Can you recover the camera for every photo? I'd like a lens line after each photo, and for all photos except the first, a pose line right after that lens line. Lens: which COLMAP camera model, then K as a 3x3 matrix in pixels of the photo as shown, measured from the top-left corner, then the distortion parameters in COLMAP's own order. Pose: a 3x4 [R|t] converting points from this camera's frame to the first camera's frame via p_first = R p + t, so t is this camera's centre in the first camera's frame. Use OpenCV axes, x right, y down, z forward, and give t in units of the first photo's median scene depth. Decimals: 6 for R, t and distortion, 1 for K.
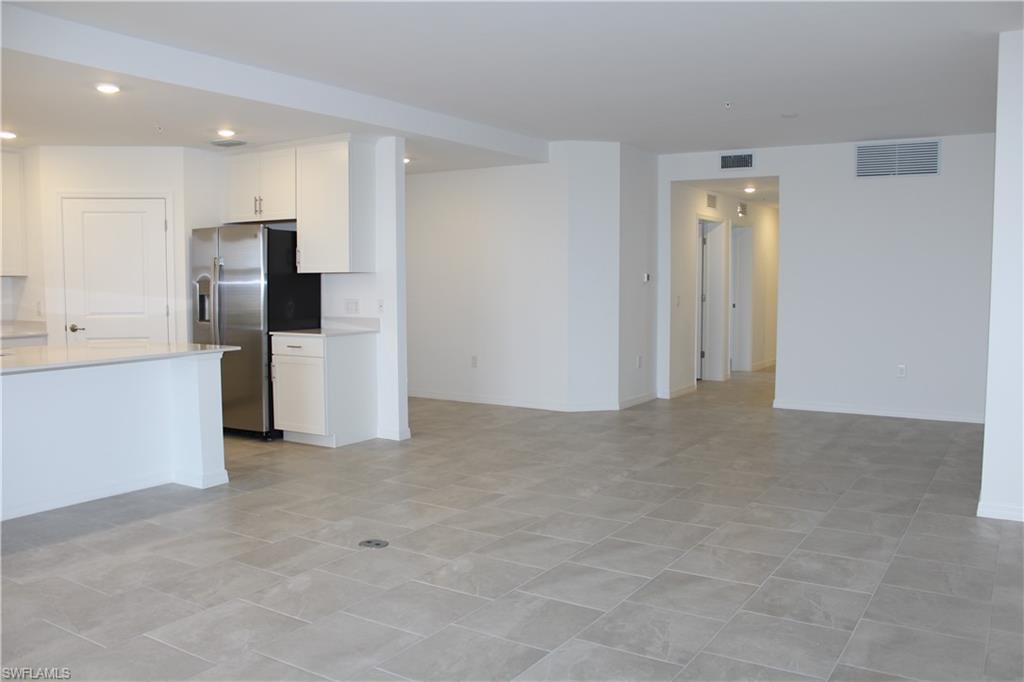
lens RADIAL K [[848.6, 0, 506.0], [0, 848.6, 343.0], [0, 0, 1]] dist [-0.140645, 0.100663]
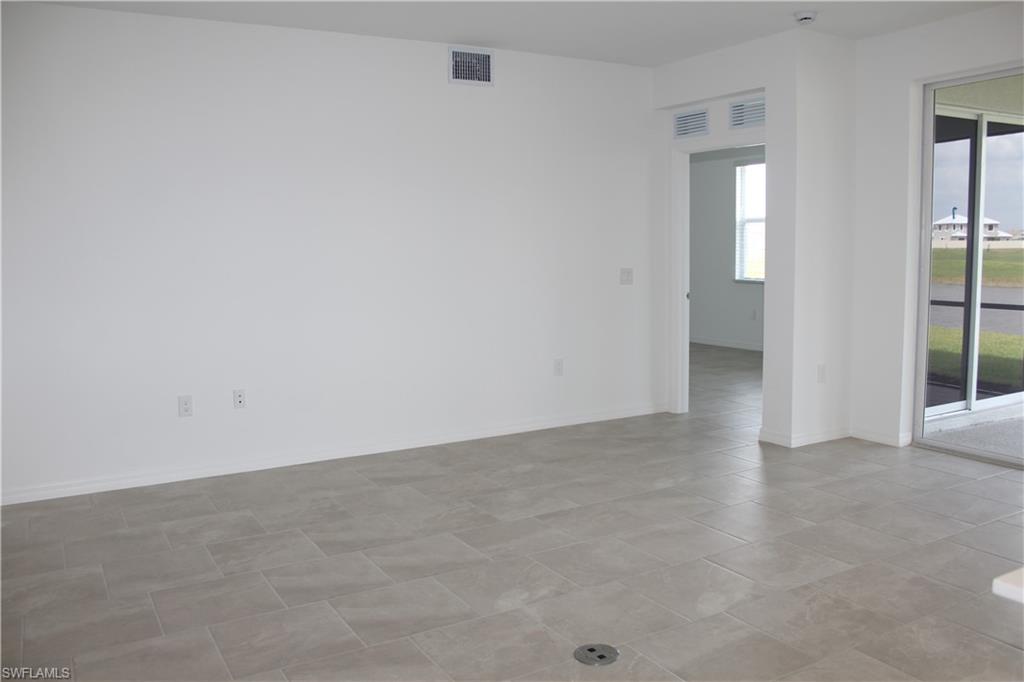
lens RADIAL K [[848.6, 0, 516.5], [0, 848.6, 349.9], [0, 0, 1]] dist [-0.140645, 0.100663]
pose [[-0.892265, -0.039160, 0.449811, -0.236534], [0.055507, 0.979162, 0.195350, -0.075774], [-0.448088, 0.199271, -0.871498, 0.949545]]
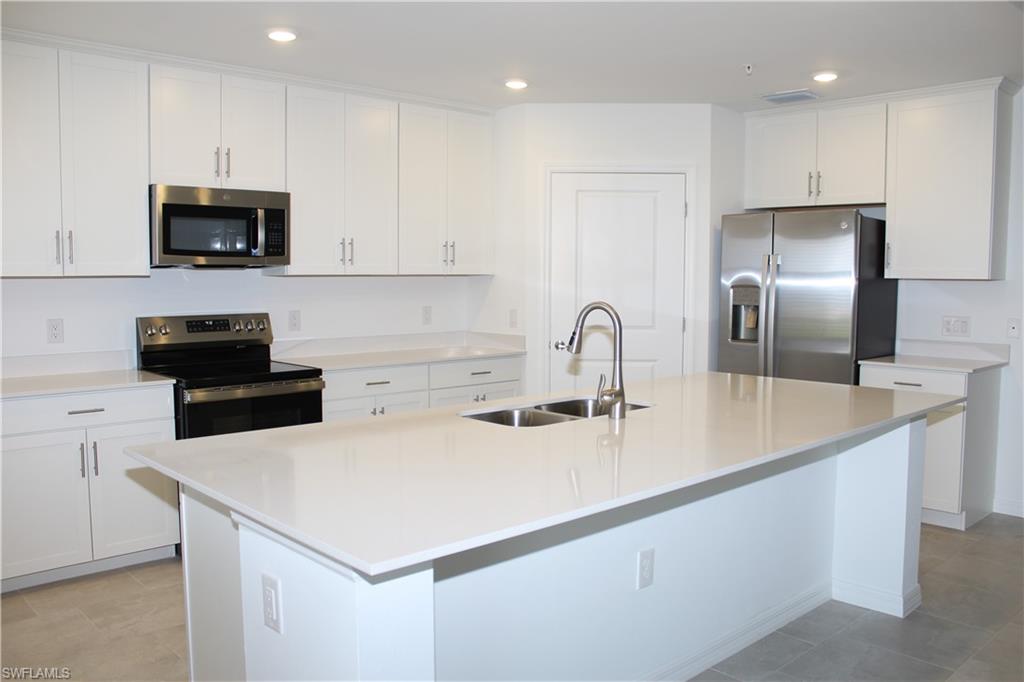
lens RADIAL K [[848.6, 0, 510.1], [0, 848.6, 336.2], [0, 0, 1]] dist [-0.140645, 0.100663]
pose [[0.970109, 0.024411, -0.241439, -0.395618], [-0.025985, 0.999657, -0.003336, -0.023615], [0.241274, 0.009510, 0.970410, 0.246340]]
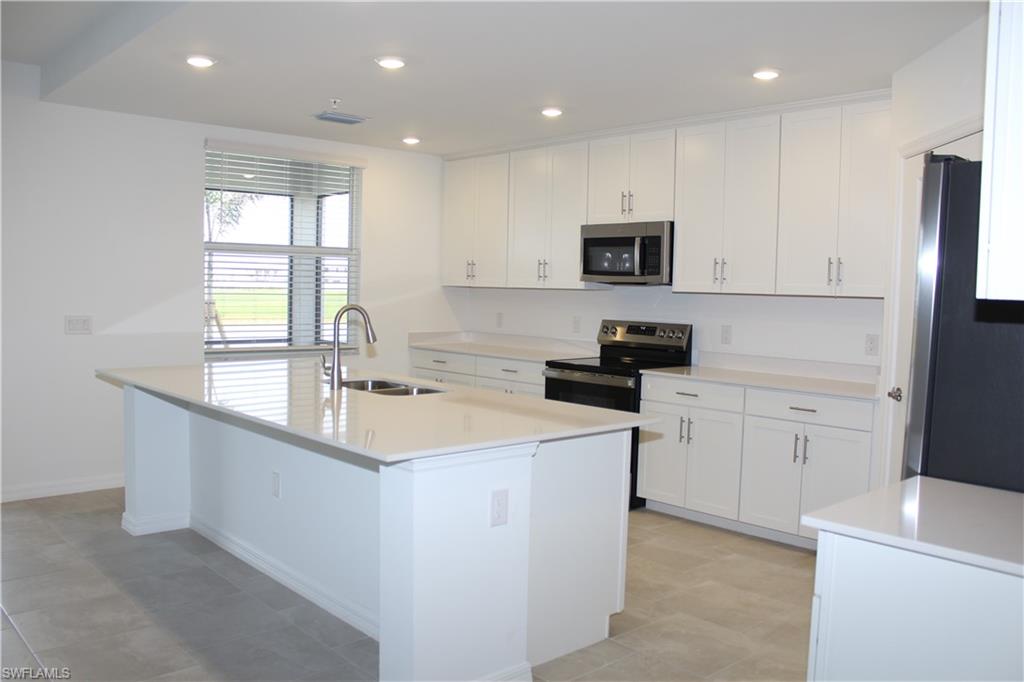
lens RADIAL K [[848.6, 0, 509.2], [0, 848.6, 334.1], [0, 0, 1]] dist [-0.140645, 0.100663]
pose [[-0.258944, 0.053798, -0.964393, 0.072001], [-0.096956, 0.991957, 0.081369, -0.080404], [0.961014, 0.114573, -0.251645, 0.913821]]
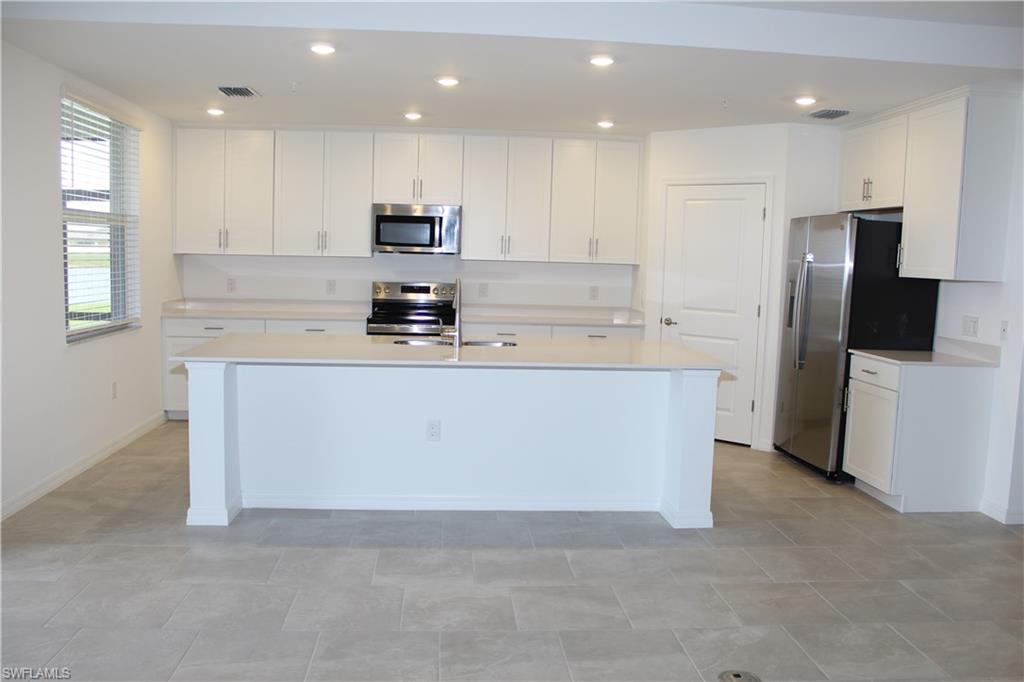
lens RADIAL K [[848.6, 0, 505.1], [0, 848.6, 345.6], [0, 0, 1]] dist [-0.140645, 0.100663]
pose [[0.603385, 0.107114, -0.790223, 0.141807], [-0.092938, 0.993631, 0.063722, -0.036287], [0.792016, 0.034993, 0.609497, 0.262782]]
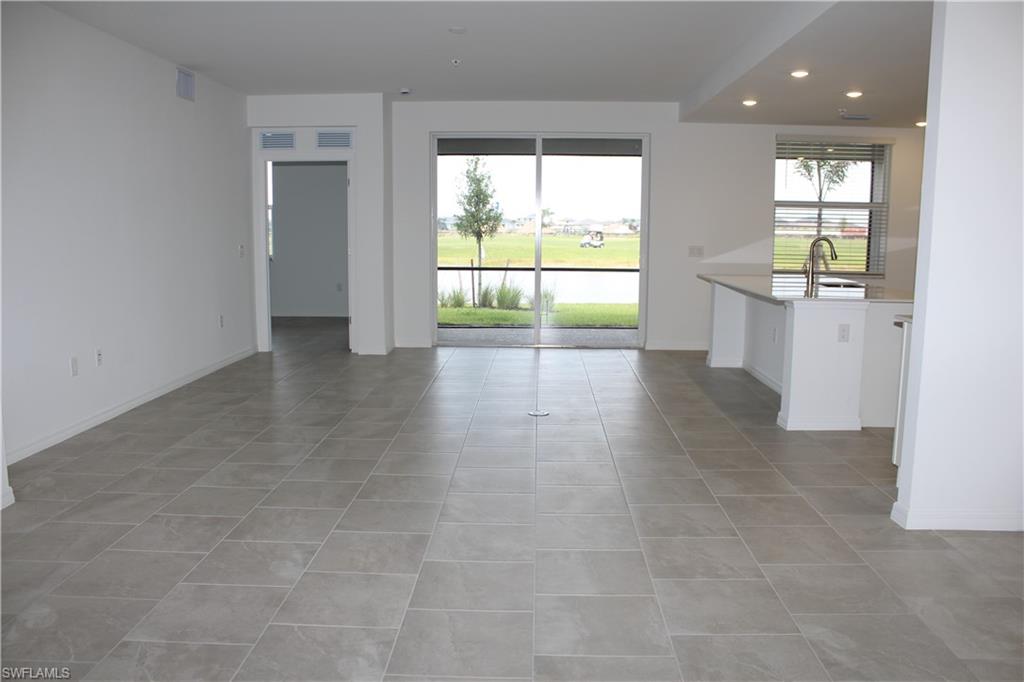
lens RADIAL K [[848.6, 0, 508.4], [0, 848.6, 342.8], [0, 0, 1]] dist [-0.140645, 0.100663]
pose [[-0.859595, 0.066246, -0.506663, 0.373152], [-0.046630, 0.977253, 0.206887, -0.106919], [0.508843, 0.201465, -0.836953, 1.319795]]
